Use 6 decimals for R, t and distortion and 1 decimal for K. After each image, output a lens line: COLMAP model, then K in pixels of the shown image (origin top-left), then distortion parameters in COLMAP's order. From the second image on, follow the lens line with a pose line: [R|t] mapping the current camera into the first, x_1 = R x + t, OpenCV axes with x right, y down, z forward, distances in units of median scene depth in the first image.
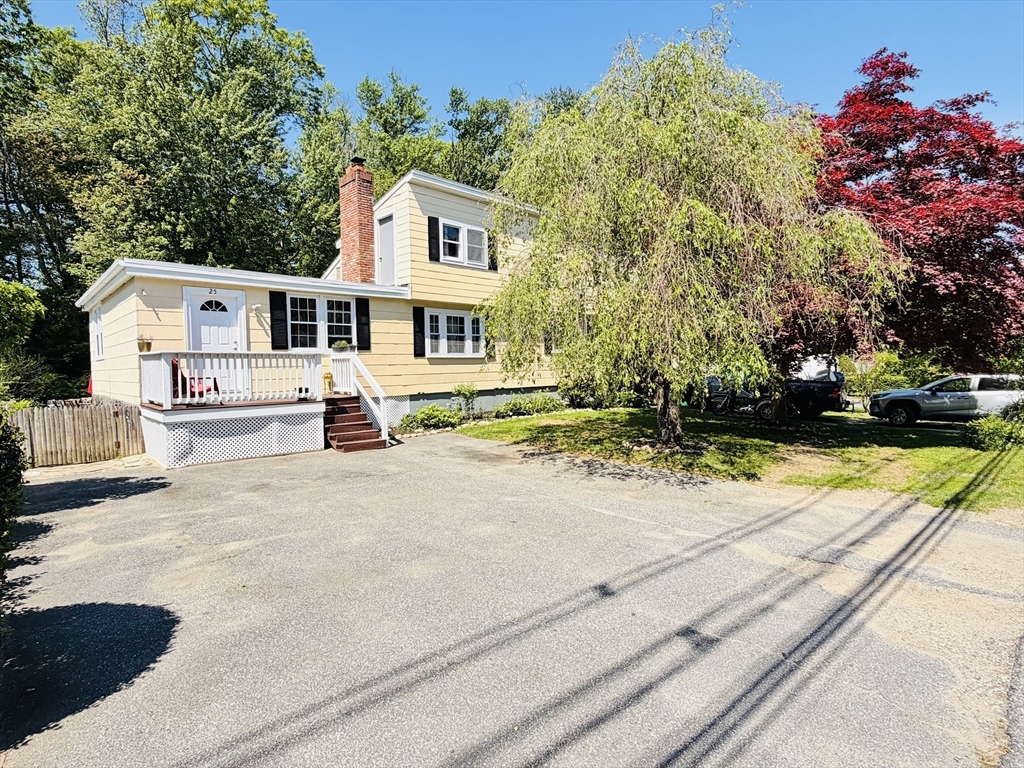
lens RADIAL K [[546.1, 0, 510.9], [0, 546.1, 390.4], [0, 0, 1]] dist [-0.000545, 0.000279]
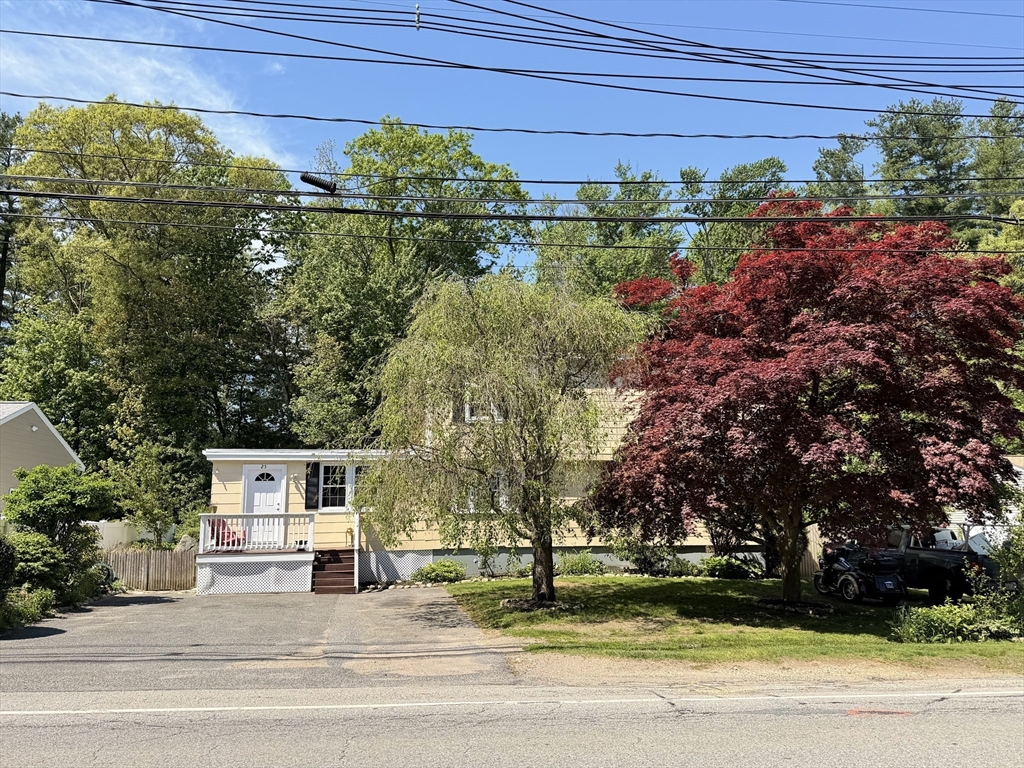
lens RADIAL K [[860.0, 0, 511.8], [0, 860.0, 383.3], [0, 0, 1]] dist [-0.012346, -0.004155]
pose [[0.830413, -0.083787, -0.550812, 1.121375], [-0.021931, 0.982945, -0.182585, -0.010431], [0.556716, 0.163700, 0.814413, -0.405238]]
